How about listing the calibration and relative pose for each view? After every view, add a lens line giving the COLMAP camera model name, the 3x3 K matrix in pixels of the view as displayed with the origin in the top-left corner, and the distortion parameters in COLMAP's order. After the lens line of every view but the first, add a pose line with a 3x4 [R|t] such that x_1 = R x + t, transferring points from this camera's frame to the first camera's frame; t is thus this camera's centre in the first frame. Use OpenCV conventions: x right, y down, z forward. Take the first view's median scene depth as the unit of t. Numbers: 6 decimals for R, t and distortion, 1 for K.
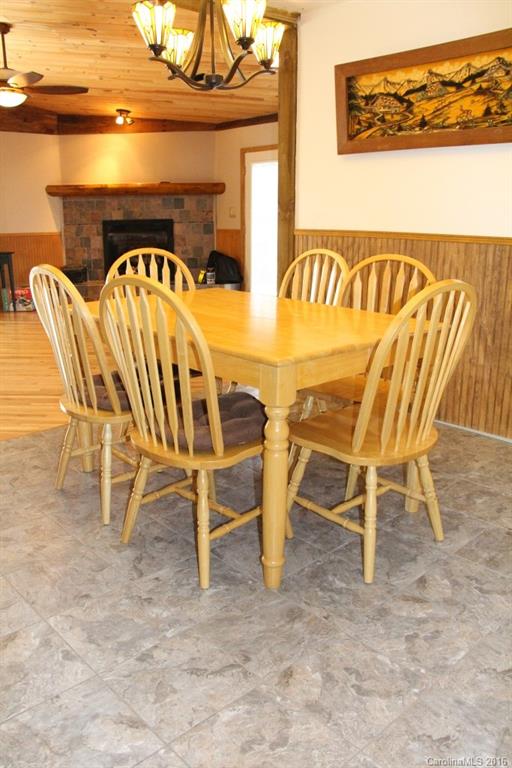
lens RADIAL K [[629.9, 0, 253.9], [0, 629.9, 386.6], [0, 0, 1]] dist [-0.181521, 0.150184]
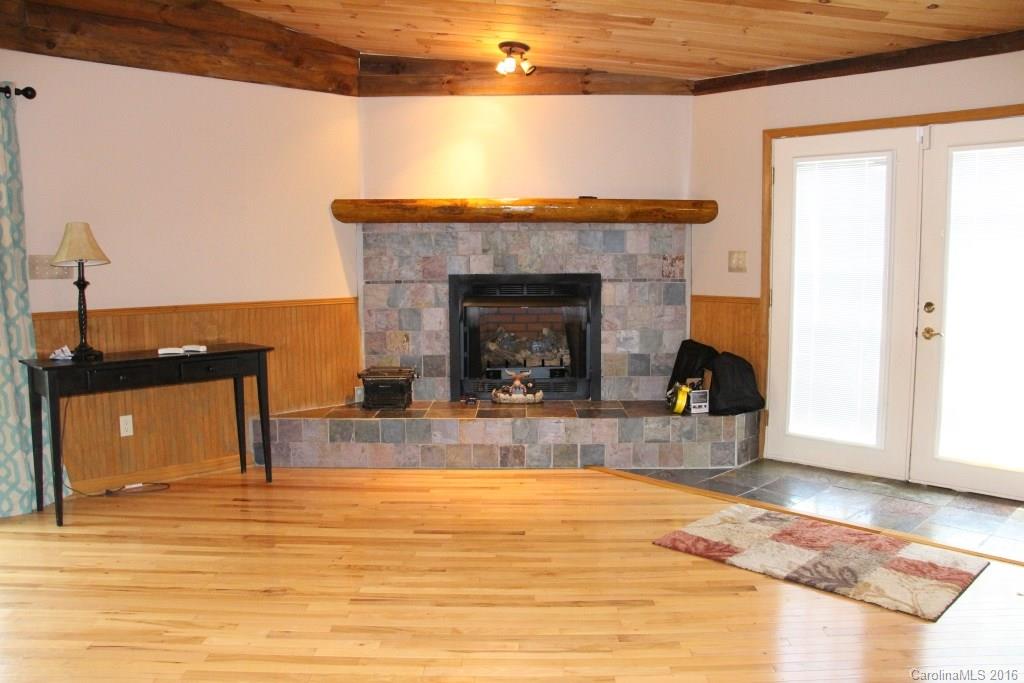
lens RADIAL K [[839.8, 0, 534.3], [0, 839.8, 337.2], [0, 0, 1]] dist [-0.181521, 0.150184]
pose [[0.998352, -0.009581, 0.056580, -0.220798], [0.018495, 0.987073, -0.159199, -0.121062], [-0.054323, 0.159983, 0.985624, 0.378651]]
